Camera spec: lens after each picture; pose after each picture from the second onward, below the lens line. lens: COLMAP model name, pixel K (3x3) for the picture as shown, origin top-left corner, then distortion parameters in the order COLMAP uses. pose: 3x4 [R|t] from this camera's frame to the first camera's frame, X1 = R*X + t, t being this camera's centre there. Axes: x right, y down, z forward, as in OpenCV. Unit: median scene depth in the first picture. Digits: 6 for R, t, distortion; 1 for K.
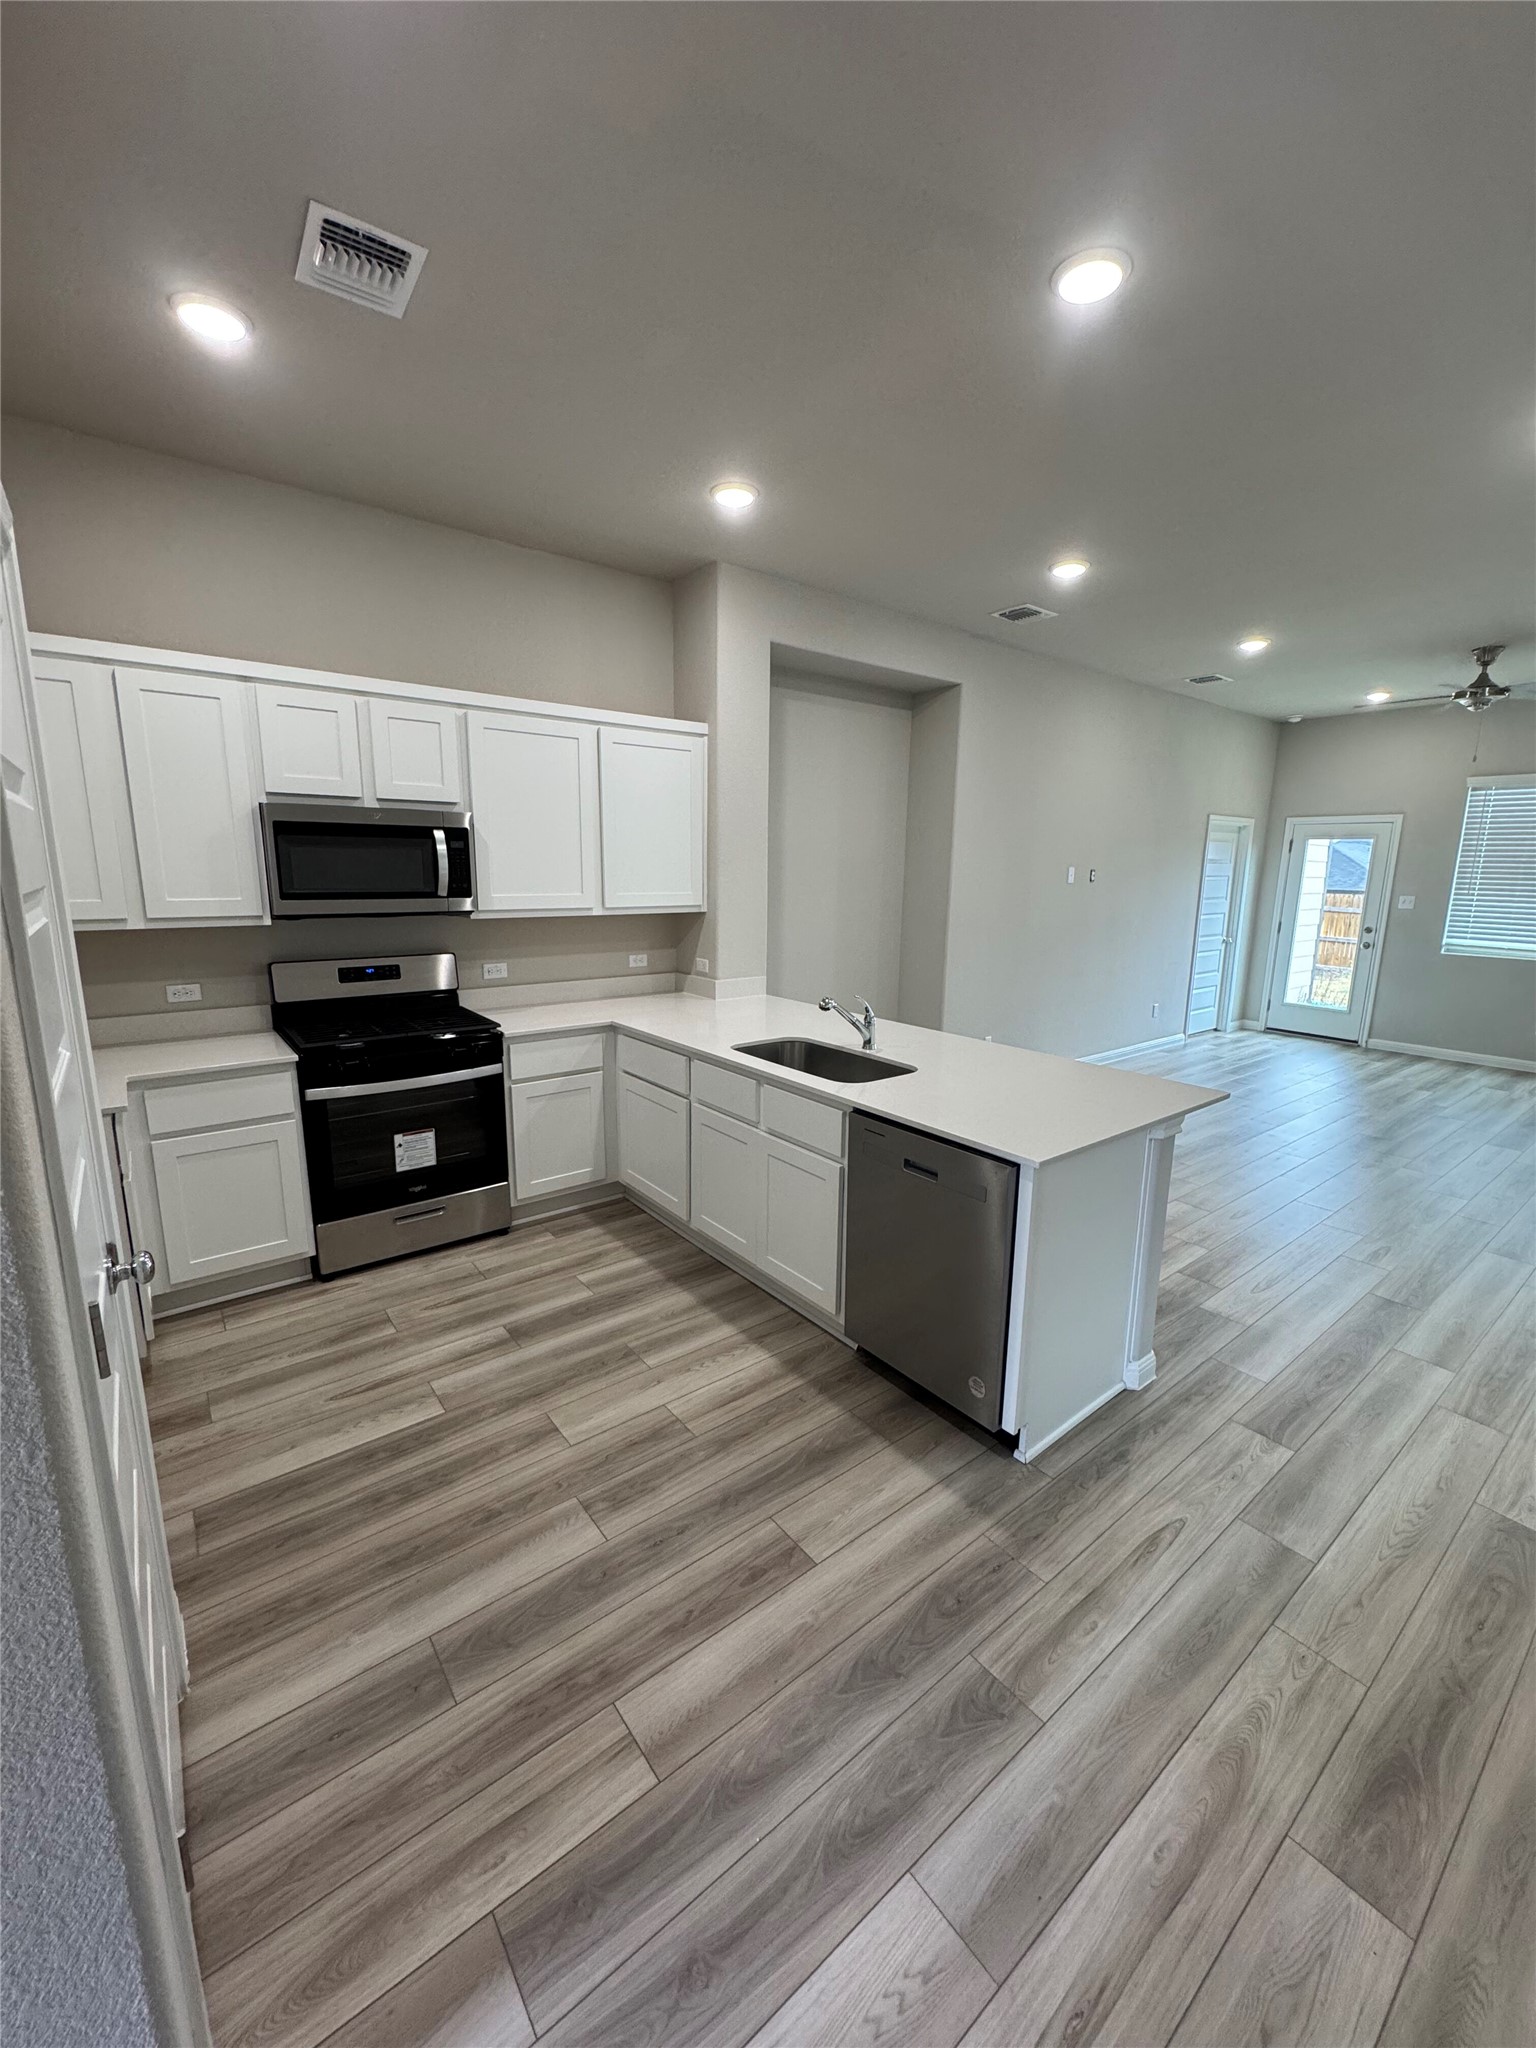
lens RADIAL K [[816.4, 0, 767.1], [0, 816.4, 1024.9], [0, 0, 1]] dist [-0.001819, -0.000016]
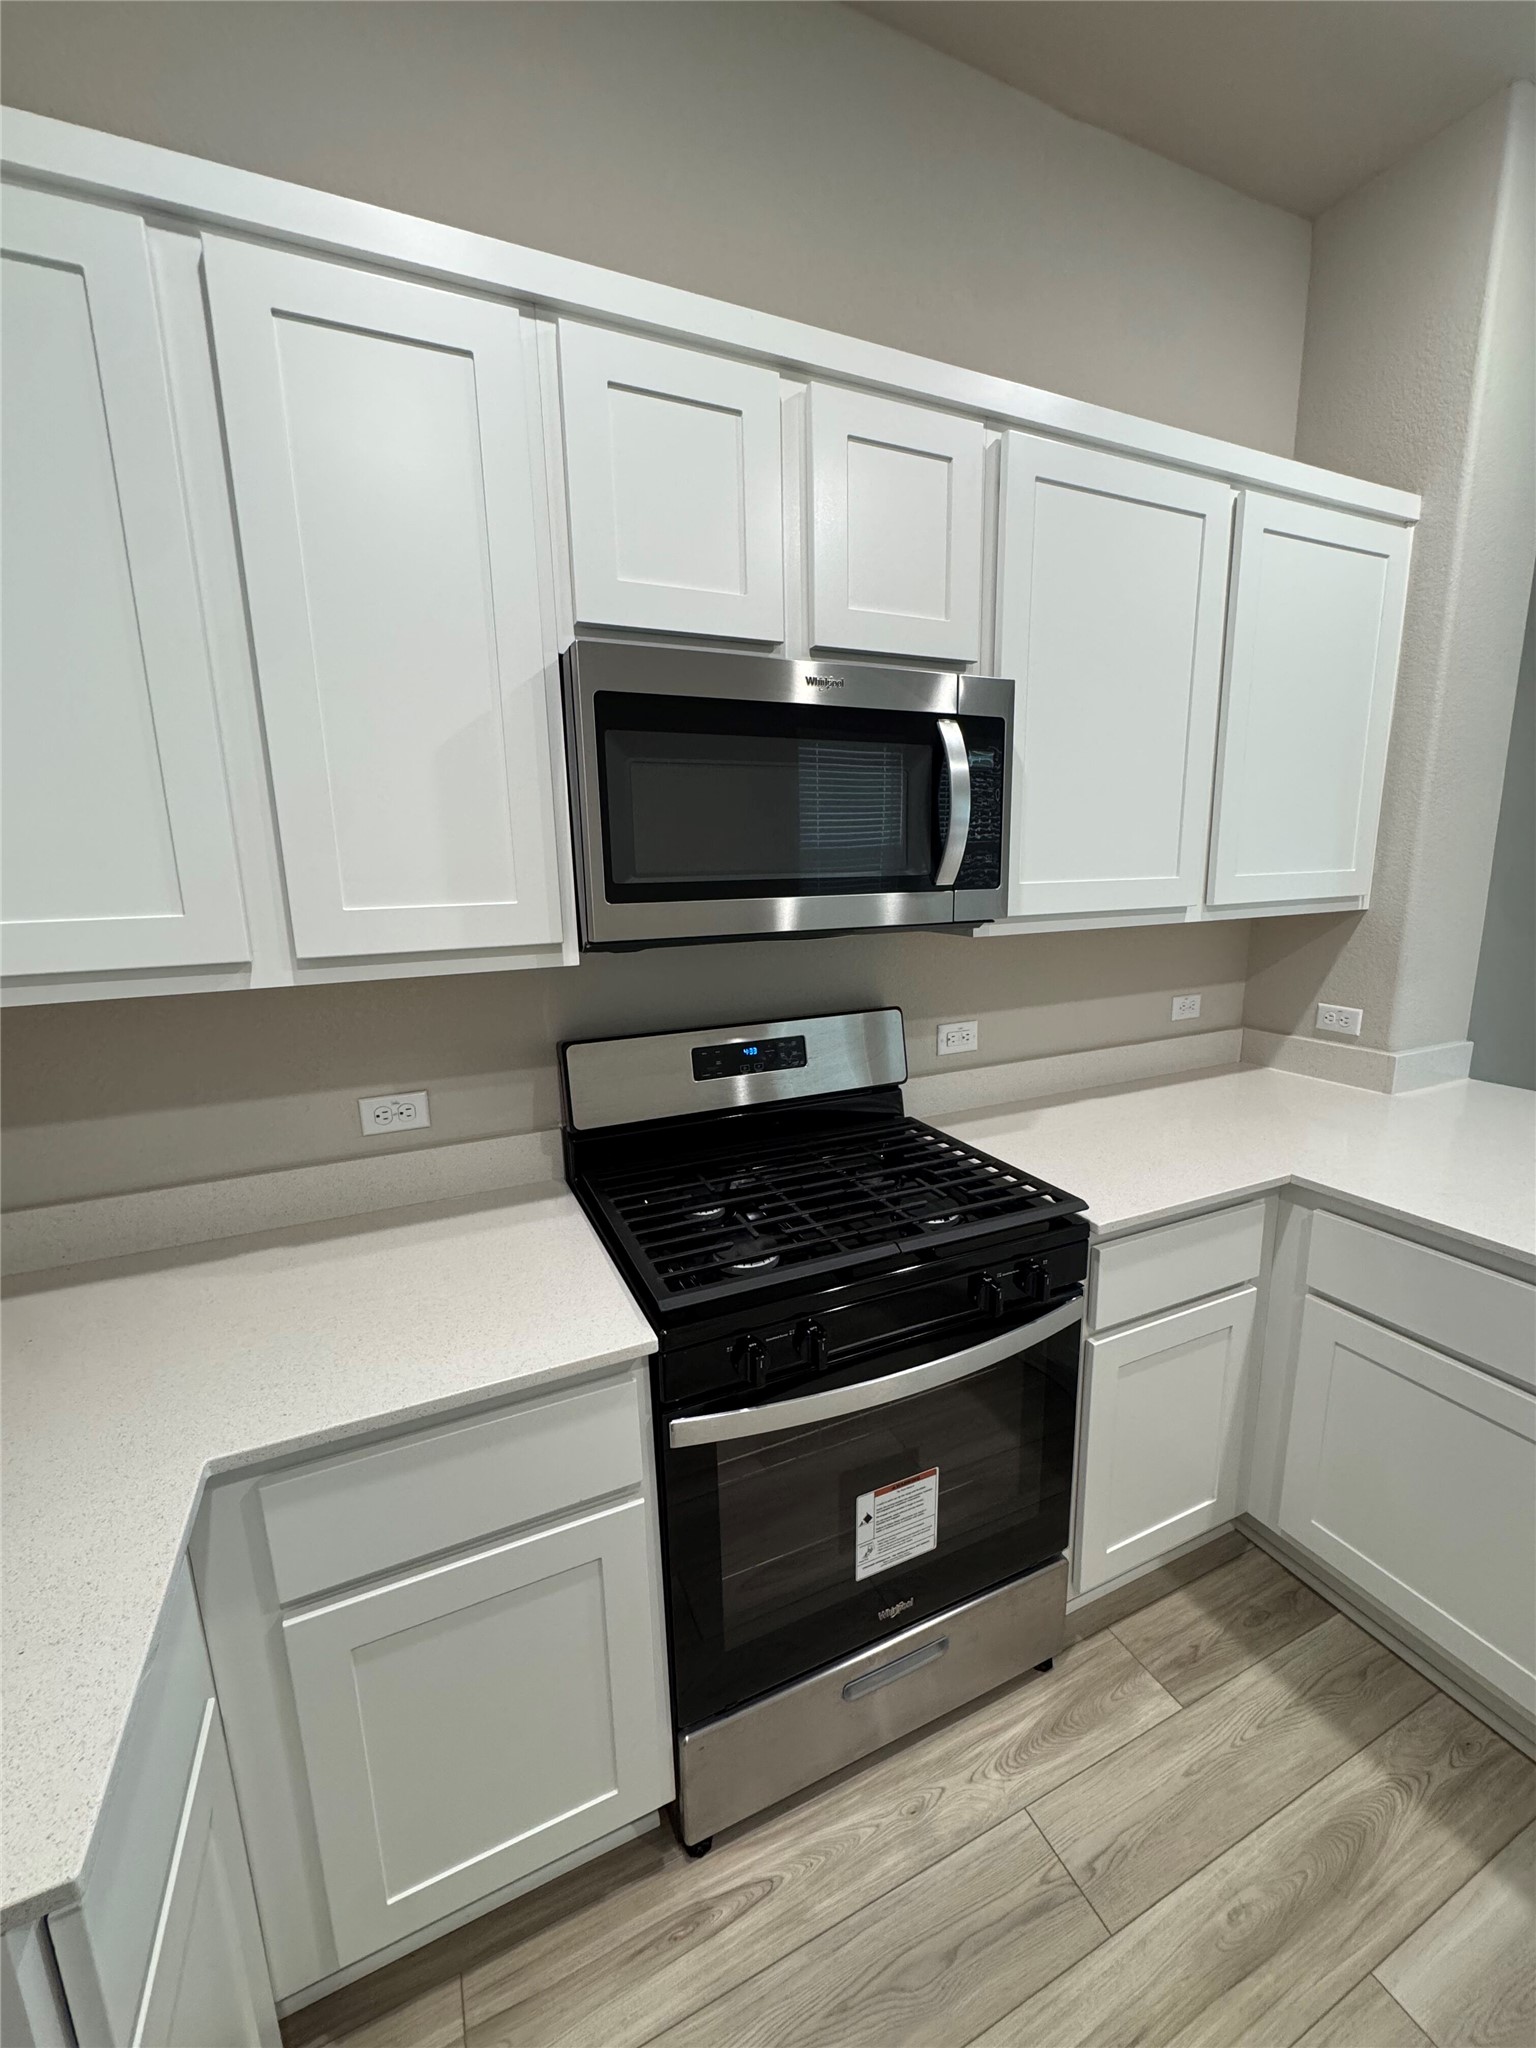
lens RADIAL K [[816.4, 0, 769.7], [0, 816.4, 1026.3], [0, 0, 1]] dist [-0.001819, -0.000016]
pose [[0.972520, 0.012215, -0.232498, -0.387201], [-0.011021, 0.999919, 0.006435, -0.088402], [0.232558, -0.003696, 0.972576, 0.576788]]
